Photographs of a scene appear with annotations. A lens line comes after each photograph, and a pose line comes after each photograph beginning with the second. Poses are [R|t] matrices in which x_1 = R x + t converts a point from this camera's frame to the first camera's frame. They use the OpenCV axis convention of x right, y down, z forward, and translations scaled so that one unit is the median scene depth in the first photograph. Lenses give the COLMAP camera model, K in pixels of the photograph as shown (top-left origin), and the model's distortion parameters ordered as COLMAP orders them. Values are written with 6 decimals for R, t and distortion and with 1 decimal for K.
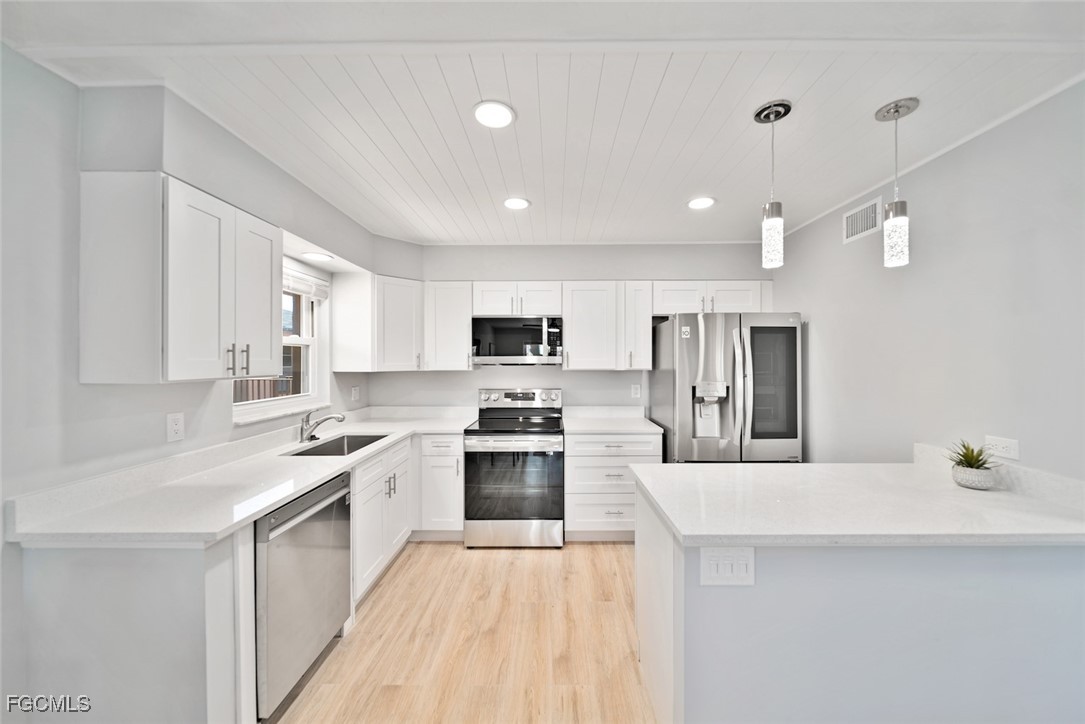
lens RADIAL K [[388.9, 0, 551.7], [0, 388.9, 363.2], [0, 0, 1]] dist [-0.000520, -0.000169]
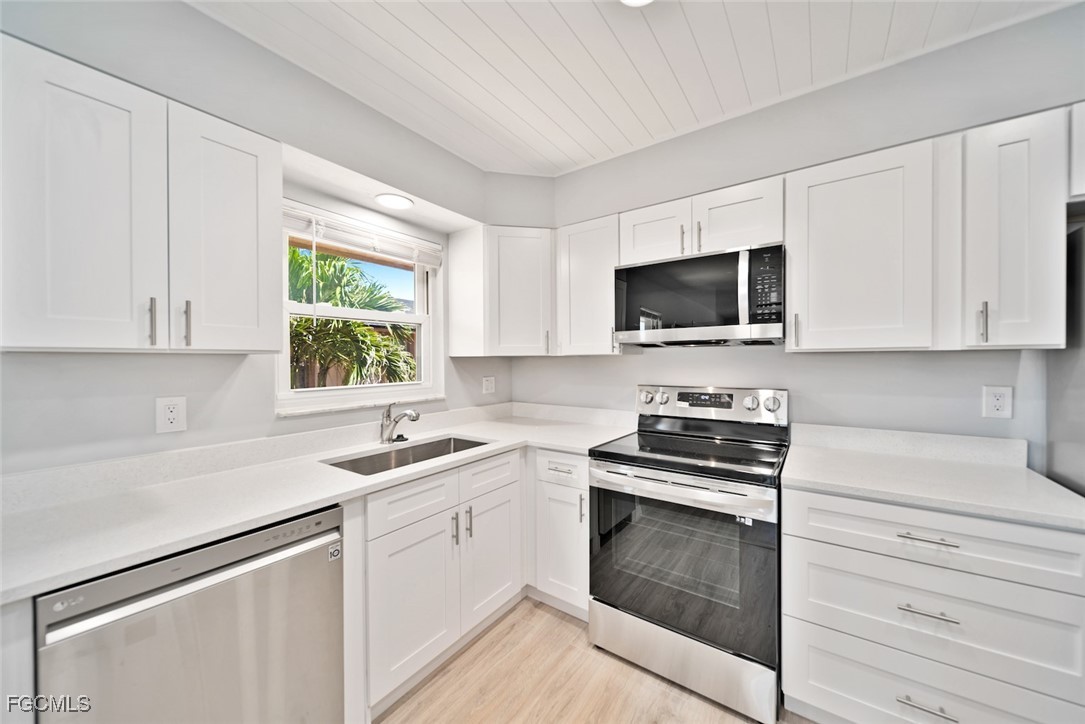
lens RADIAL K [[388.9, 0, 551.7], [0, 388.9, 363.2], [0, 0, 1]] dist [-0.000520, -0.000169]
pose [[0.824902, 0.001743, -0.565273, 0.069587], [0.001389, 0.999986, 0.005110, 0.032967], [0.565274, -0.005000, 0.824888, 0.465107]]
